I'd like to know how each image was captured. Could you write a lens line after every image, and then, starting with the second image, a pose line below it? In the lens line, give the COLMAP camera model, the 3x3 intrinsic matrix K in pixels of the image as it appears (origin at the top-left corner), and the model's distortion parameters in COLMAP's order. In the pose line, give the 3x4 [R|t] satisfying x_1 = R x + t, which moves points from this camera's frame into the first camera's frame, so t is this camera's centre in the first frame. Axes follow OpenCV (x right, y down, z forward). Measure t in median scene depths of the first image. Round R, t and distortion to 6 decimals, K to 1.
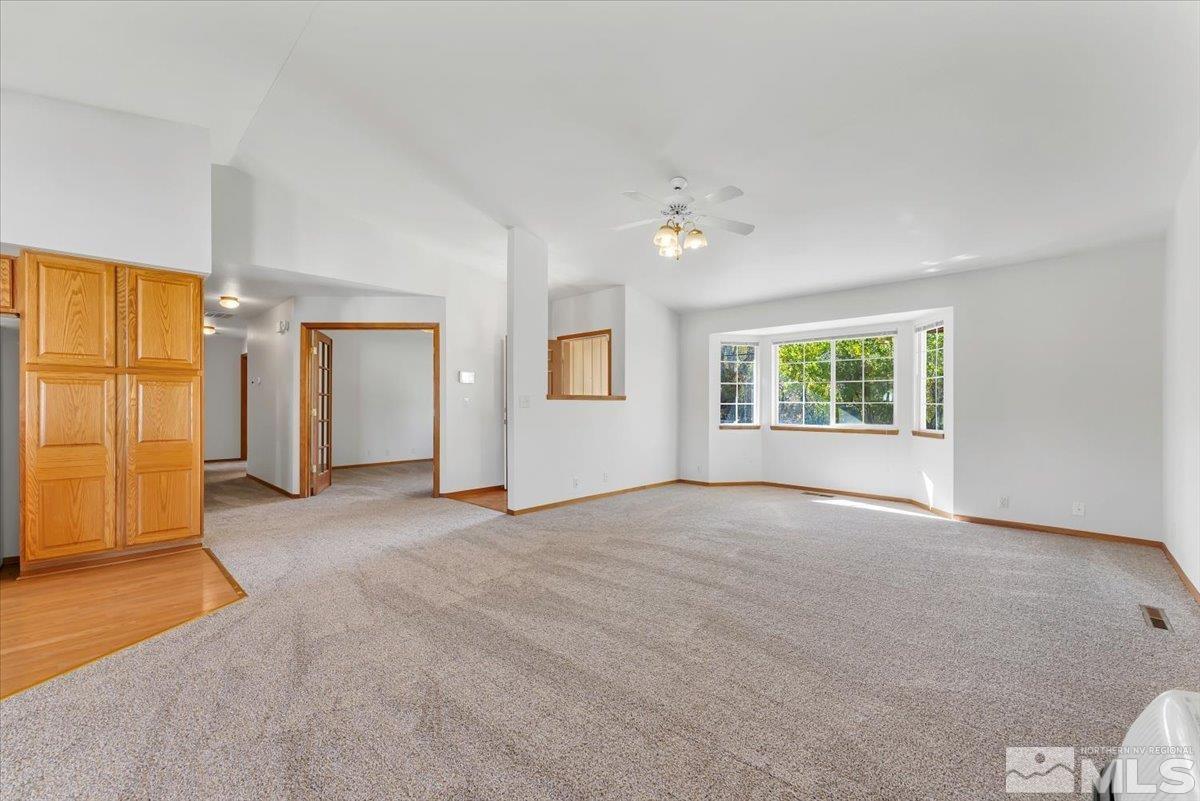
lens RADIAL K [[486.3, 0, 596.3], [0, 486.3, 404.5], [0, 0, 1]] dist [0.000711, 0.000037]
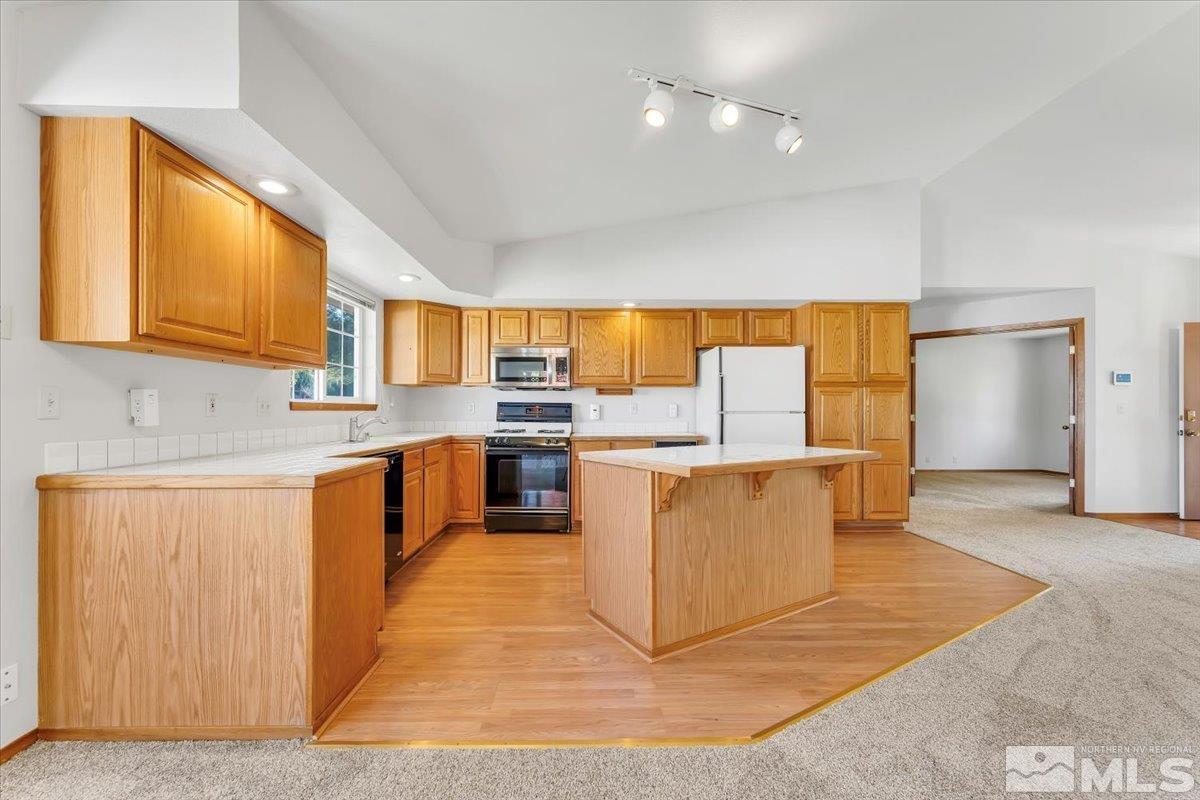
lens RADIAL K [[482.2, 0, 598.4], [0, 482.2, 409.2], [0, 0, 1]] dist [0.000794, 0.000005]
pose [[0.707232, -0.001939, -0.706979, -0.553859], [-0.000444, 0.999995, -0.003187, 0.001258], [0.706981, 0.002568, 0.707228, -0.404894]]
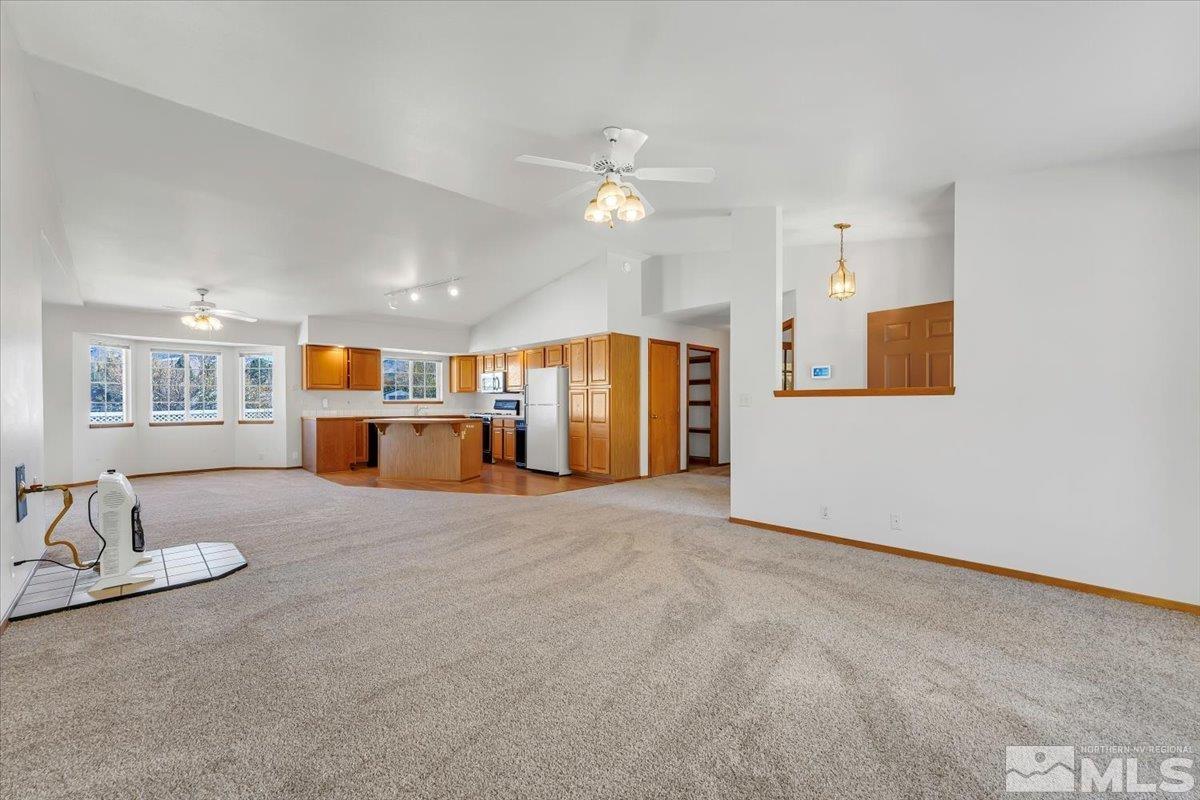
lens RADIAL K [[482.2, 0, 598.4], [0, 482.2, 409.2], [0, 0, 1]] dist [0.000794, 0.000005]
pose [[-0.030709, 0.009642, -0.999482, 1.070644], [0.000244, 0.999954, 0.009639, 0.005110], [0.999528, 0.000052, -0.030710, 1.085936]]
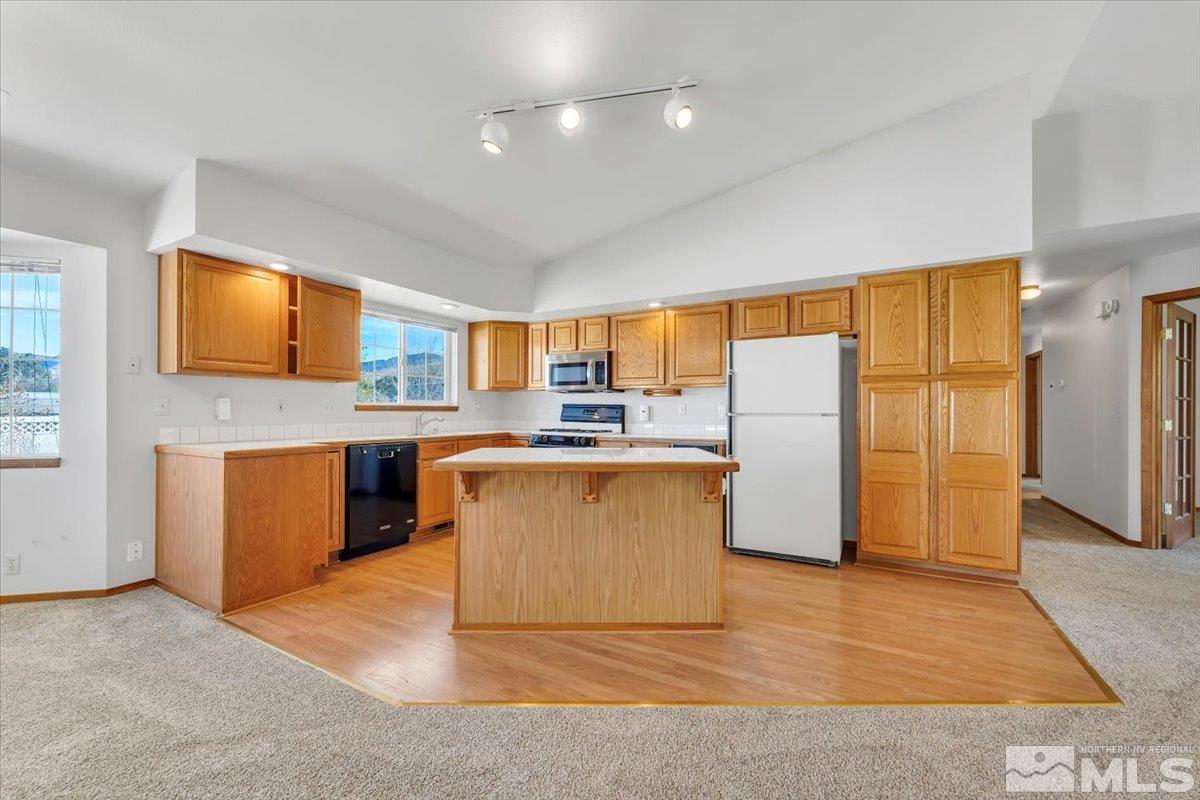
lens RADIAL K [[482.2, 0, 598.4], [0, 482.2, 409.2], [0, 0, 1]] dist [0.000794, 0.000005]
pose [[0.242982, -0.003300, -0.970025, -0.206675], [-0.003657, 0.999984, -0.004318, -0.000673], [0.970024, 0.004597, 0.242966, 0.119689]]
